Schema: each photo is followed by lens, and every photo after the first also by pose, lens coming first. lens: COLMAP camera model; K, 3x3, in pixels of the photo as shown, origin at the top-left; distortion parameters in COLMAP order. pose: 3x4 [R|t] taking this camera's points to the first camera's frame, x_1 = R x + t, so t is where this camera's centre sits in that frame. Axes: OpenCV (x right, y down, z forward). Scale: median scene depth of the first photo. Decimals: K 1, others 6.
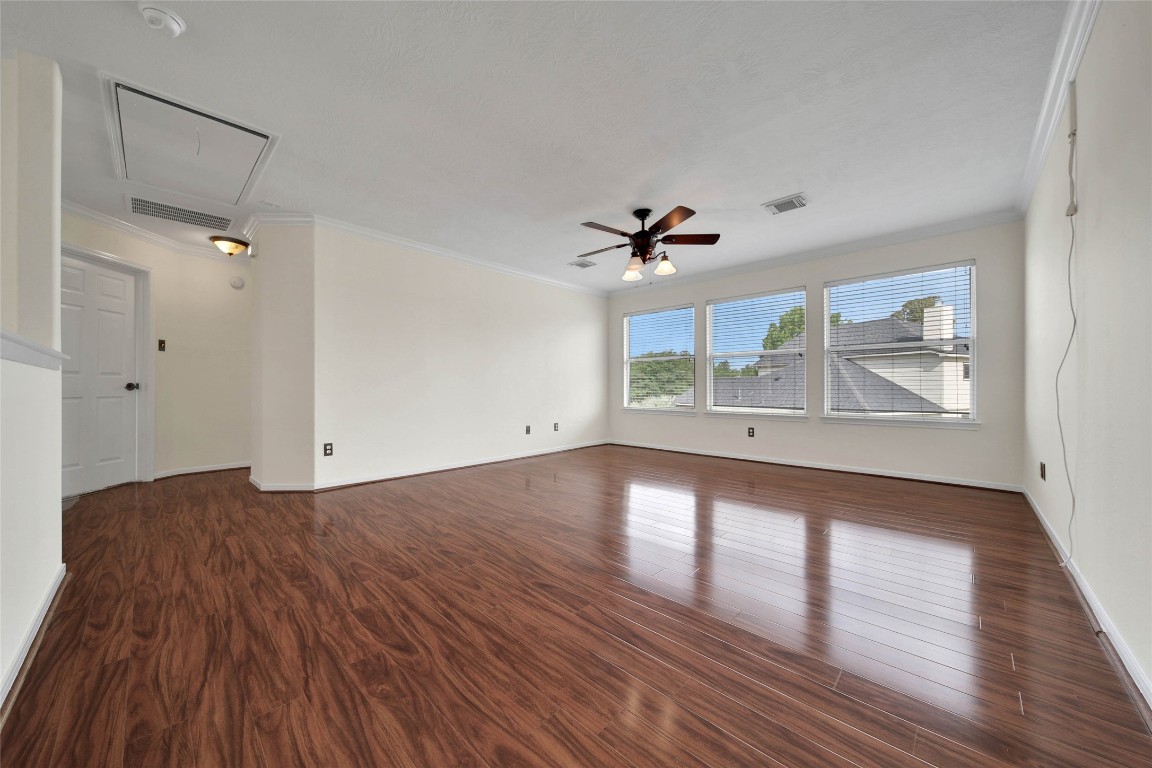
lens RADIAL K [[413.7, 0, 576.5], [0, 413.7, 388.1], [0, 0, 1]] dist [-0.000570, -0.000860]
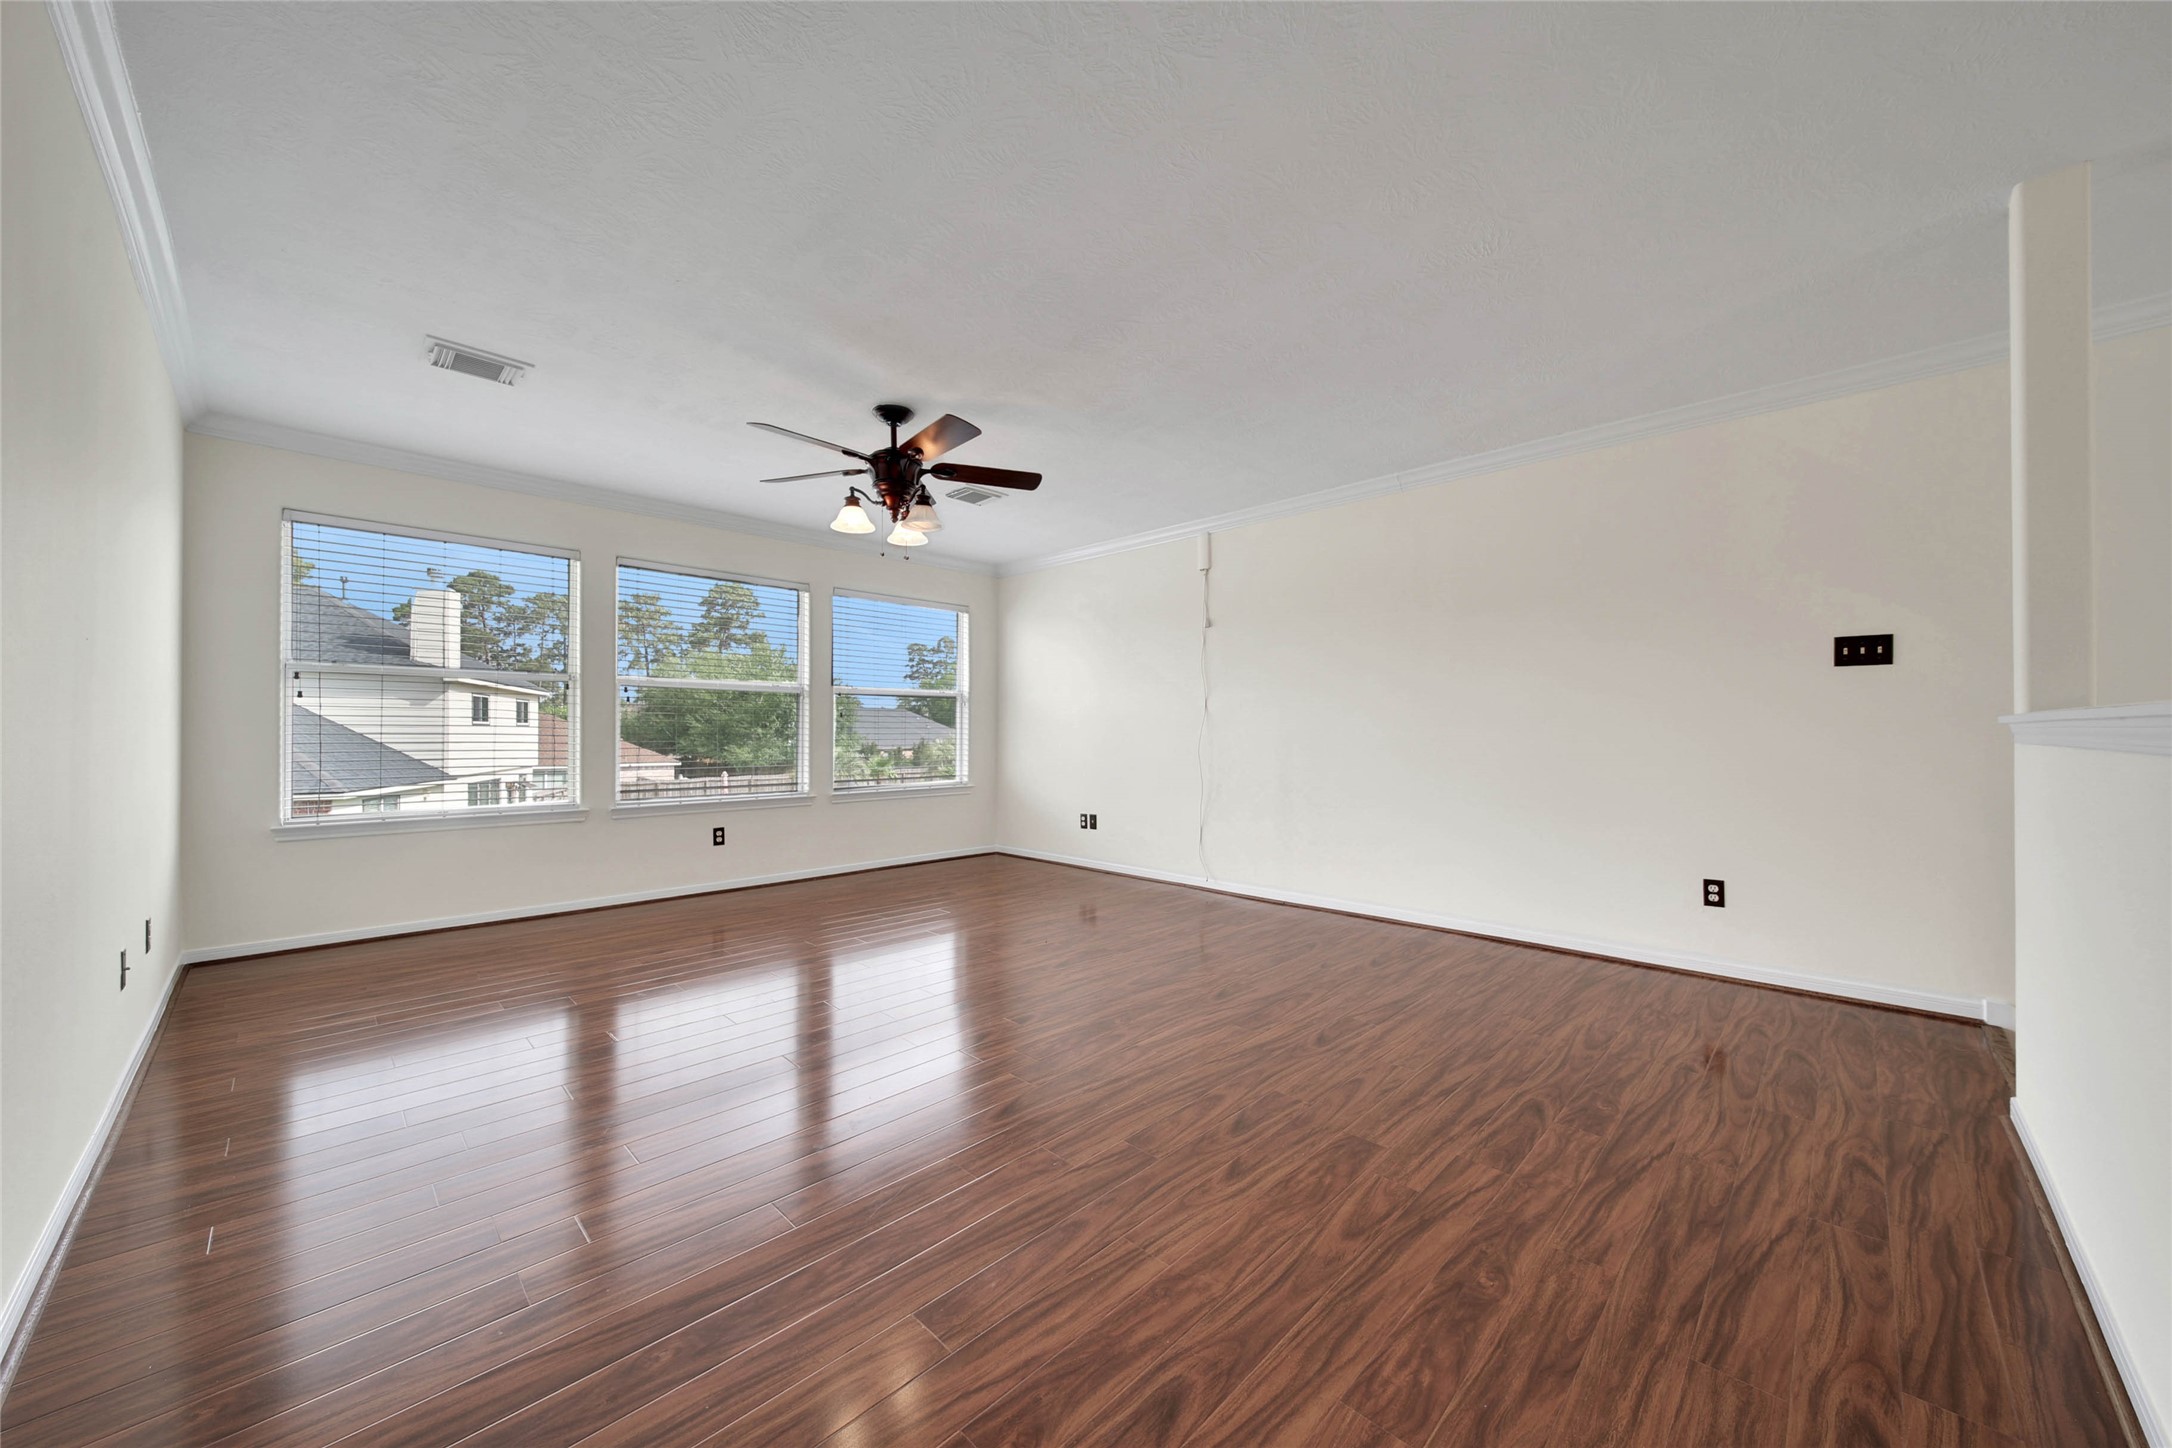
lens RADIAL K [[780.0, 0, 1083.8], [0, 780.0, 724.5], [0, 0, 1]] dist [-0.000570, -0.000860]
pose [[0.009260, 0.012445, 0.999880, -1.684821], [0.000602, 0.999922, -0.012451, -0.065809], [-0.999957, 0.000718, 0.009252, 1.629372]]
